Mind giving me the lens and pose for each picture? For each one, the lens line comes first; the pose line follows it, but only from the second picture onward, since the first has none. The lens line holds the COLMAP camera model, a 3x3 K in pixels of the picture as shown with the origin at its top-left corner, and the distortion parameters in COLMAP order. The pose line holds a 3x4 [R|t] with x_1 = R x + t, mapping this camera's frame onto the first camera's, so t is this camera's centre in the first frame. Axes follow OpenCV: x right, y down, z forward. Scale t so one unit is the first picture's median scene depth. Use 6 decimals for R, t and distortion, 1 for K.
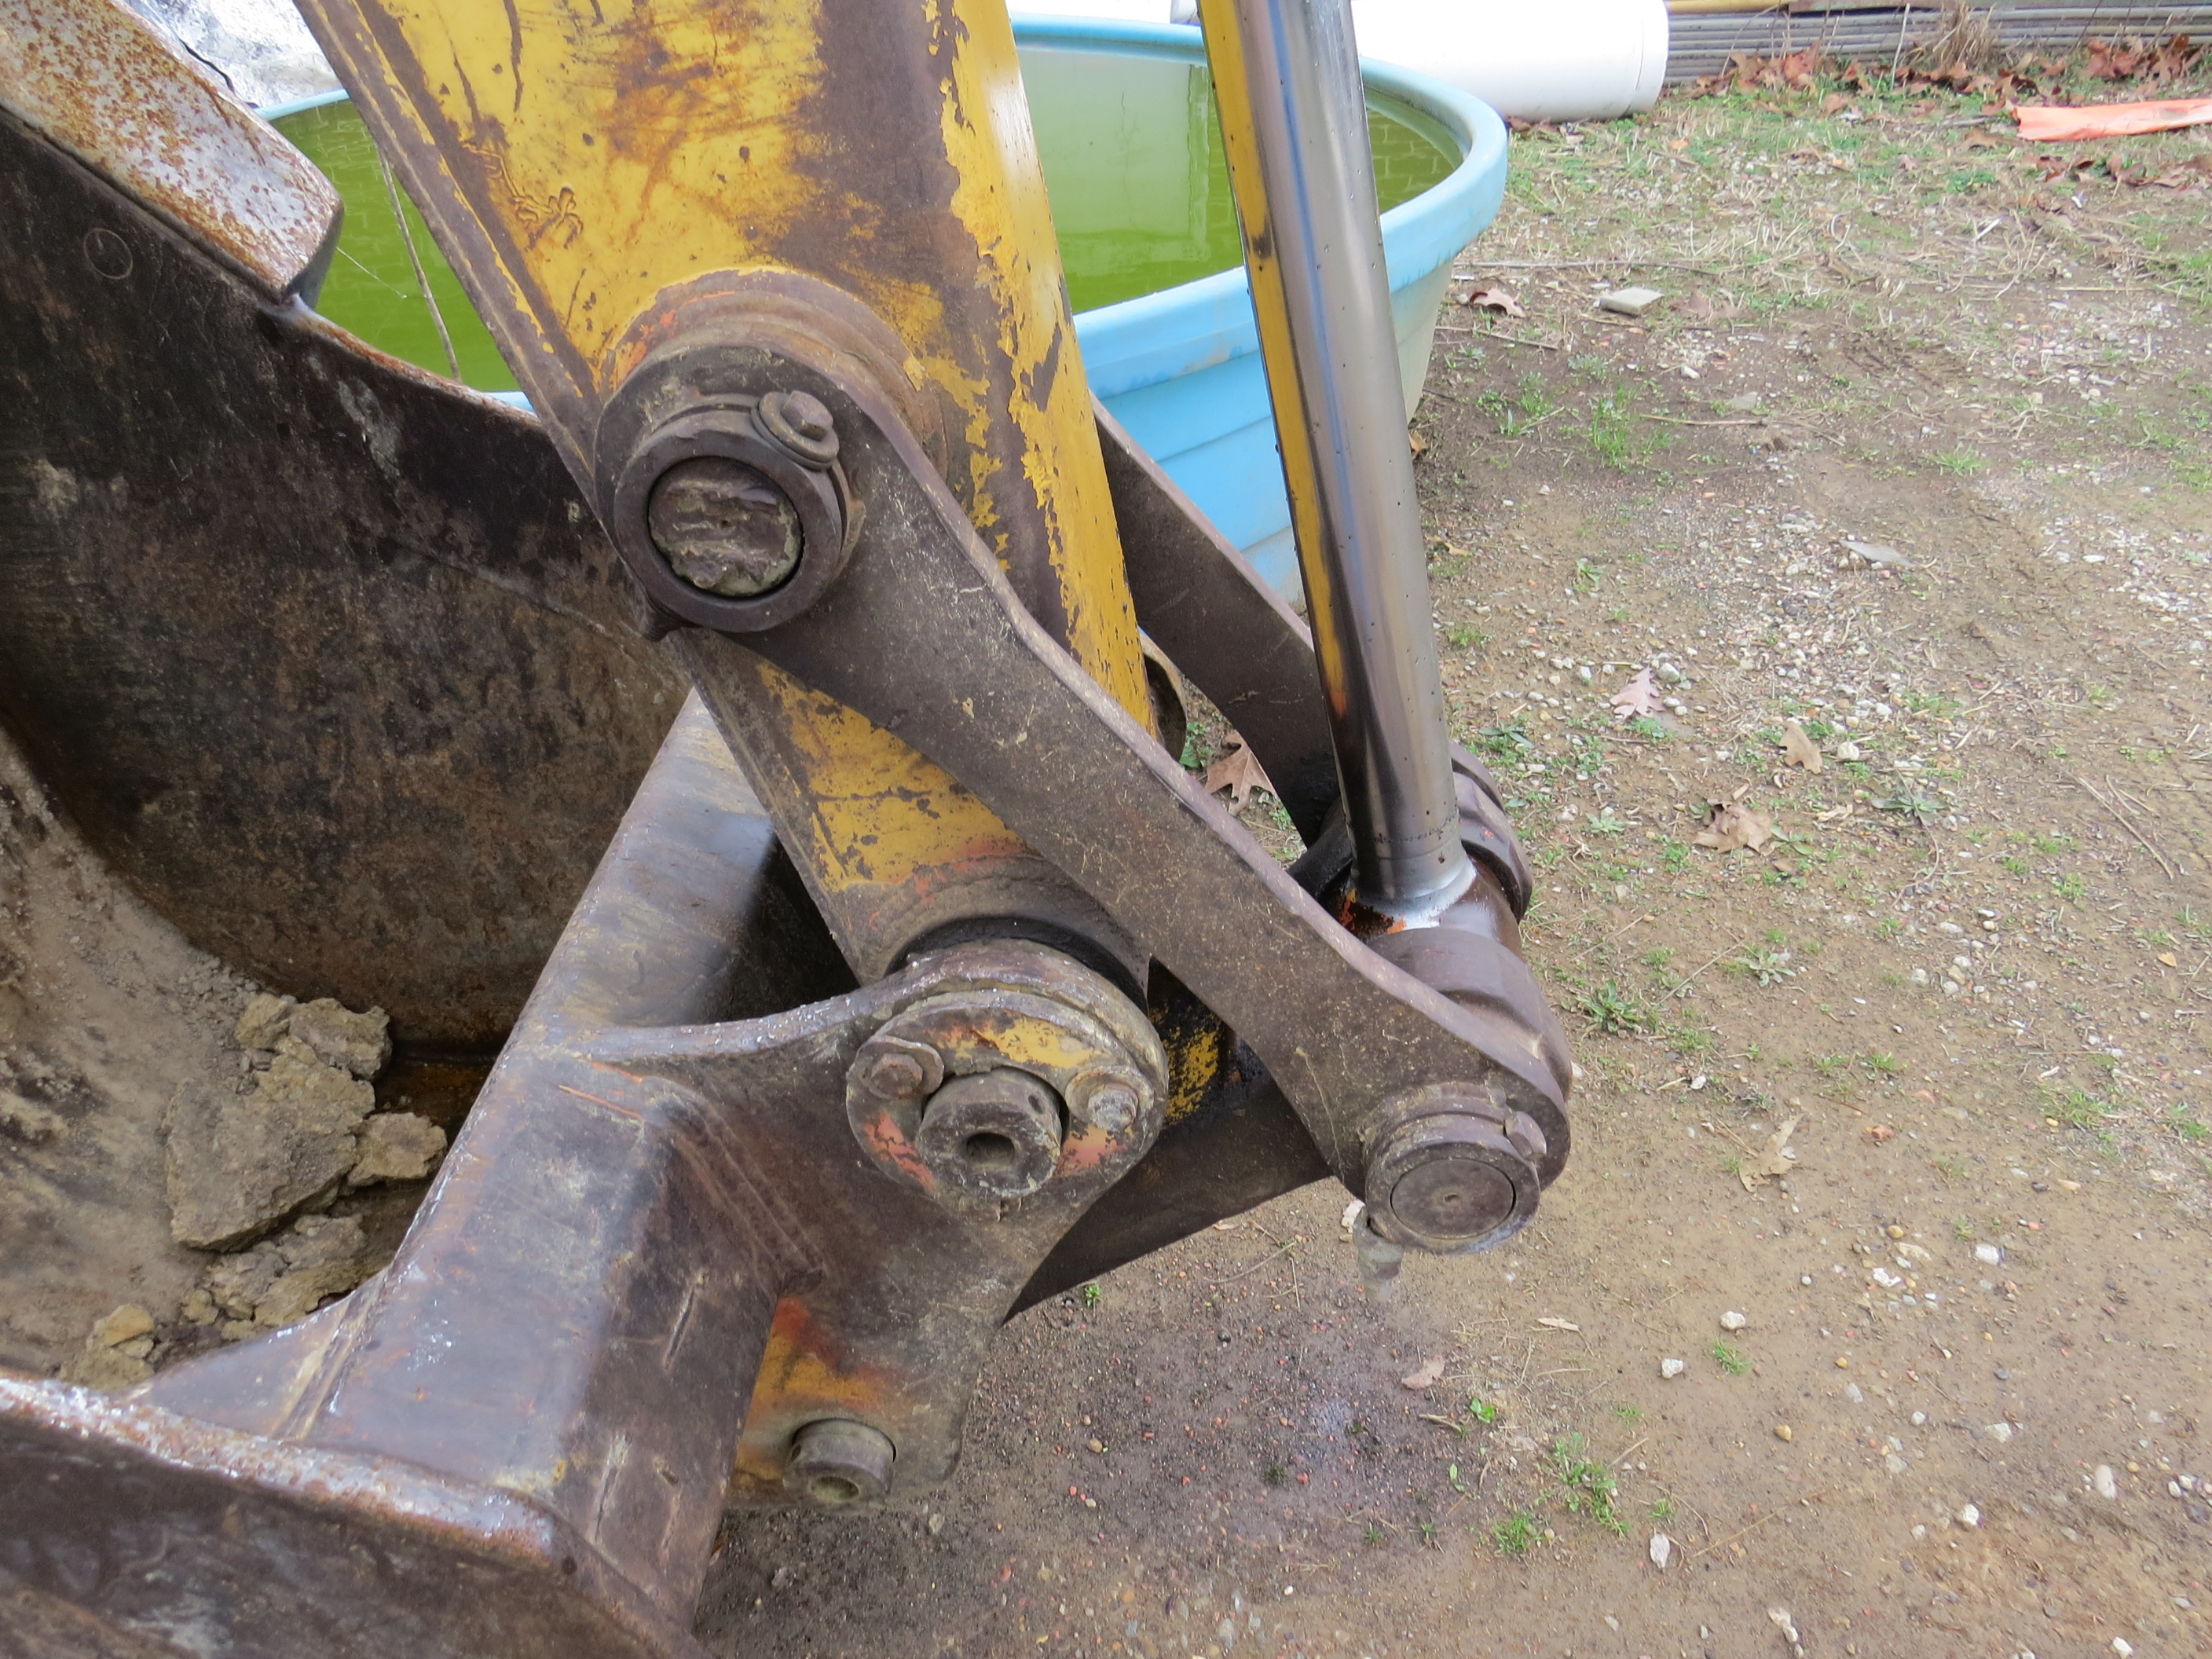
lens RADIAL K [[1574.7, 0, 1102.2], [0, 1574.7, 833.7], [0, 0, 1]] dist [-0.024485, 0.009393]
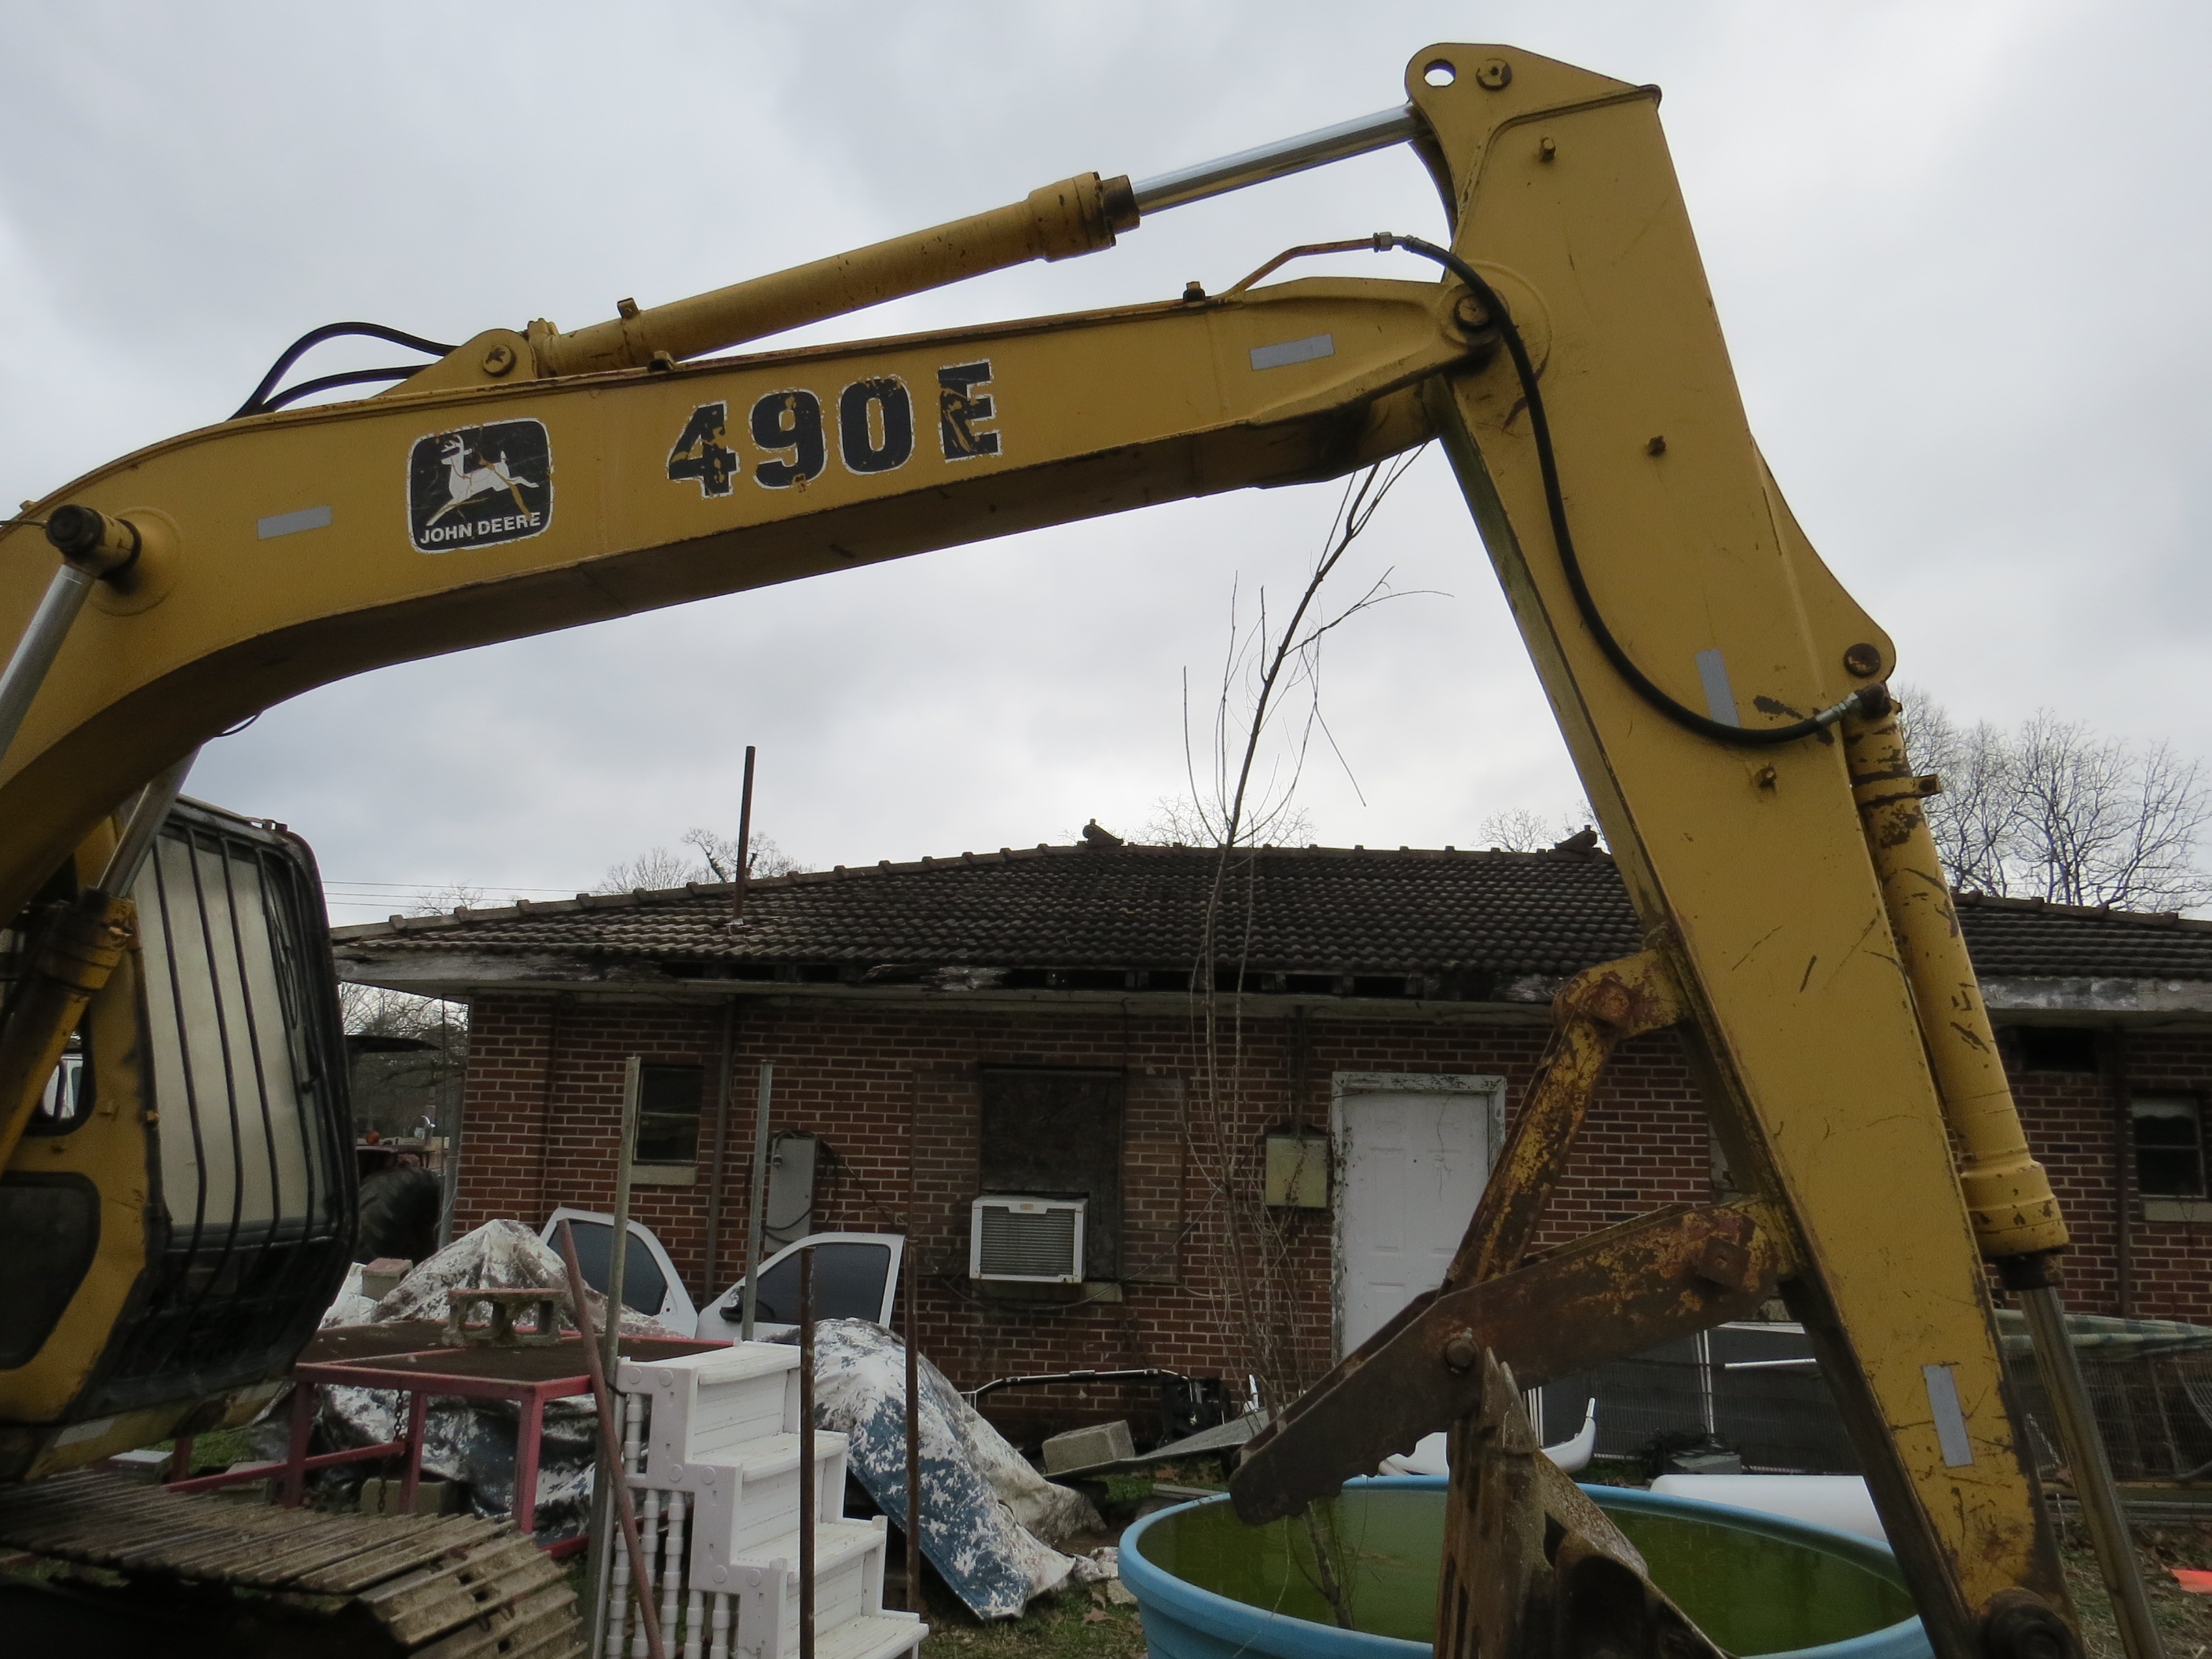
lens RADIAL K [[1574.7, 0, 1102.2], [0, 1574.7, 833.7], [0, 0, 1]] dist [-0.024485, 0.009393]
pose [[0.998038, 0.040389, -0.047838, -2.622918], [-0.062593, 0.660111, -0.748556, 1.629333], [0.001345, 0.750082, 0.661344, -3.380585]]
